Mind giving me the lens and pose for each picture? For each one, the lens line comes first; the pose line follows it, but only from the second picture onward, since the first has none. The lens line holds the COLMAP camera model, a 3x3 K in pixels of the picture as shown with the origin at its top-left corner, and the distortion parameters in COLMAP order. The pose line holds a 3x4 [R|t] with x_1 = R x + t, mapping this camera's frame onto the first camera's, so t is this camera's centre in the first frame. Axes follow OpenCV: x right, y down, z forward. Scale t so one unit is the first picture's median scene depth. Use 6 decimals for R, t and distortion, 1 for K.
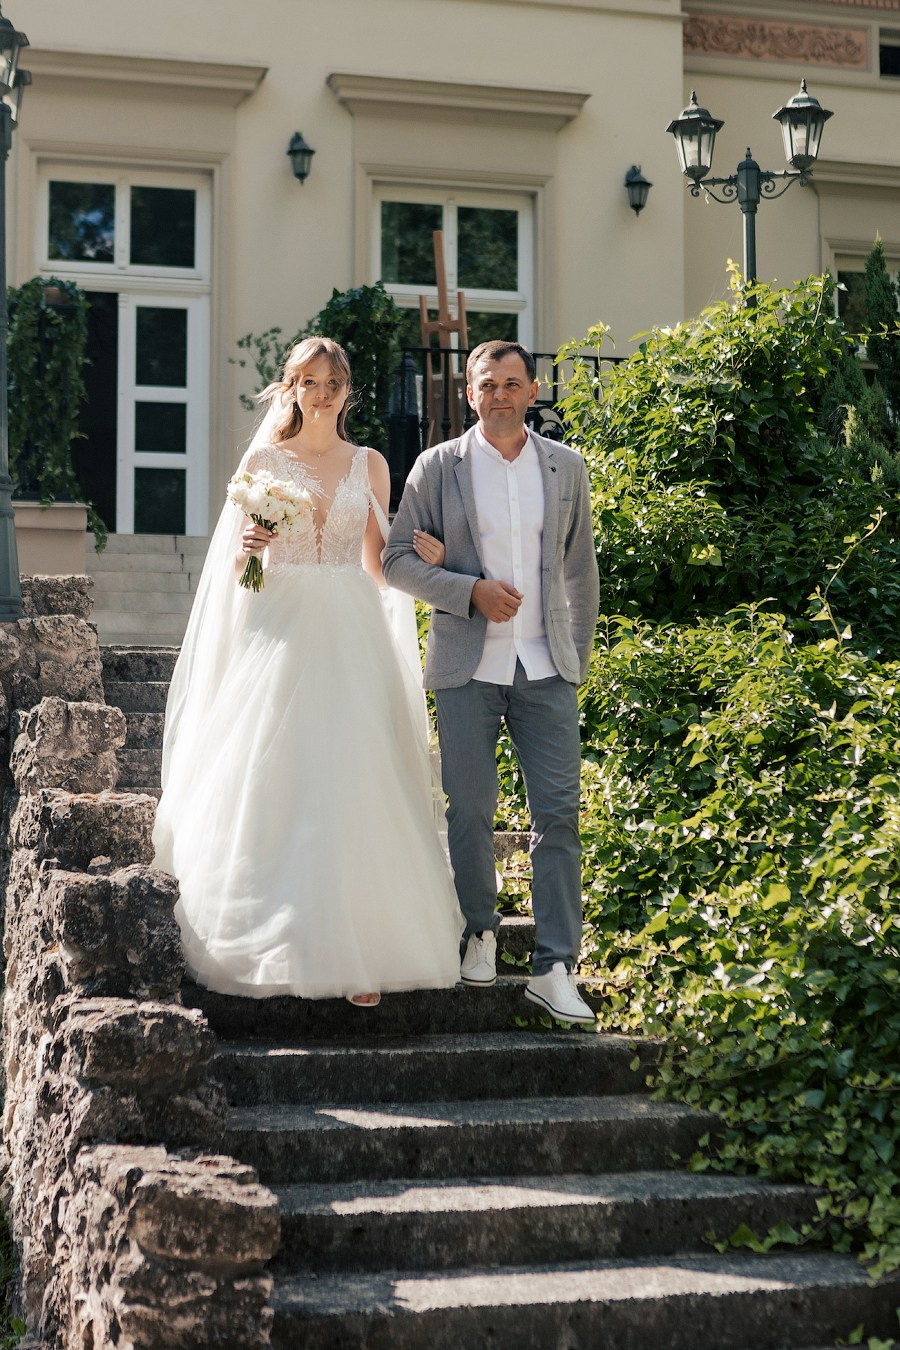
lens RADIAL K [[2165.9, 0, 450.0], [0, 2165.9, 675.0], [0, 0, 1]] dist [-0.031368, 0.031249]
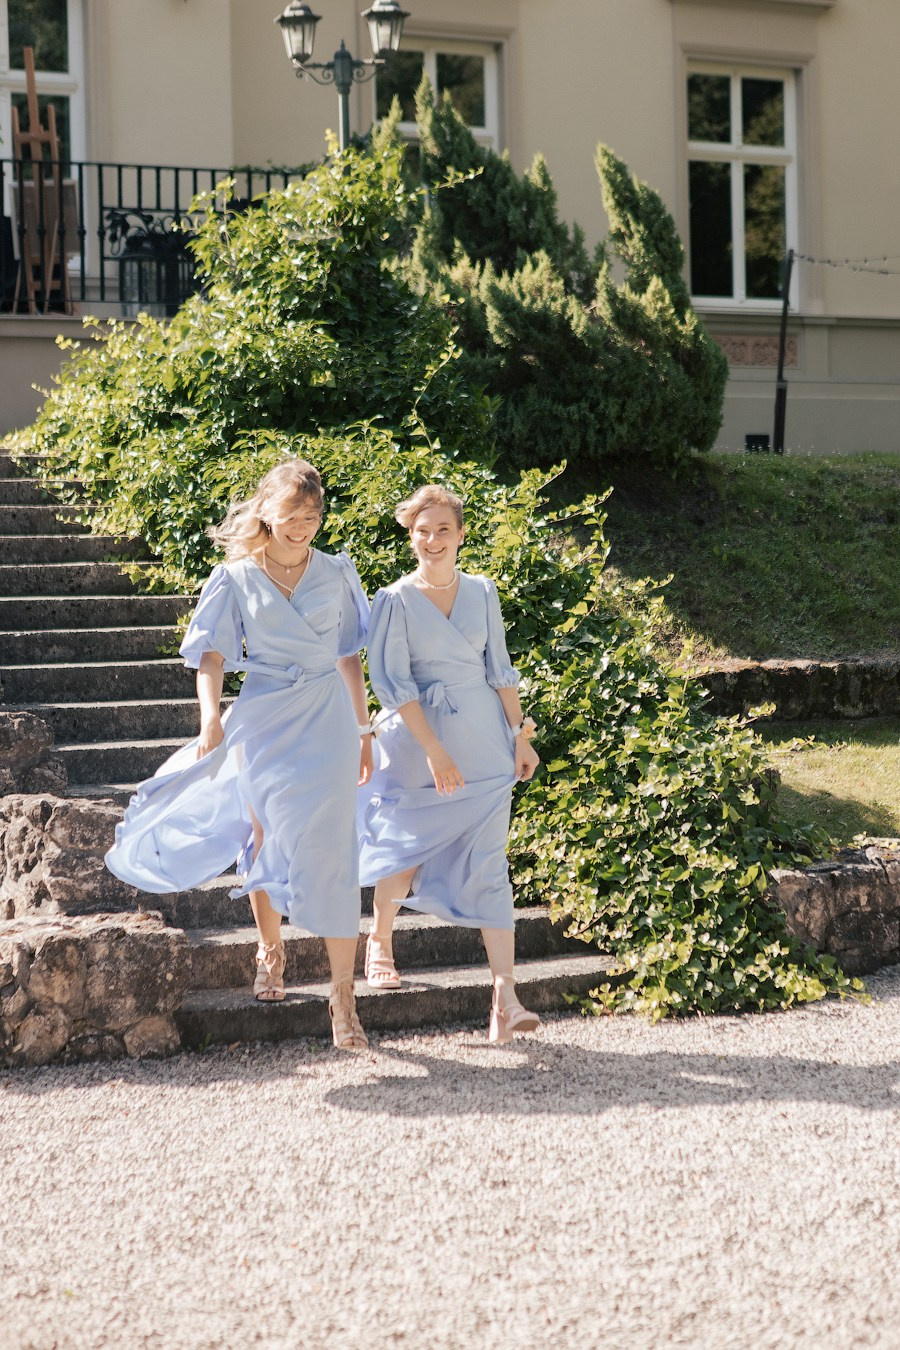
lens RADIAL K [[2738.1, 0, 504.9], [0, 2738.1, 629.0], [0, 0, 1]] dist [-0.005824, -0.047758]
pose [[0.969583, -0.025374, 0.243443, -0.175146], [0.006319, 0.996876, 0.078735, -0.034239], [-0.244680, -0.074802, 0.966714, -0.605986]]
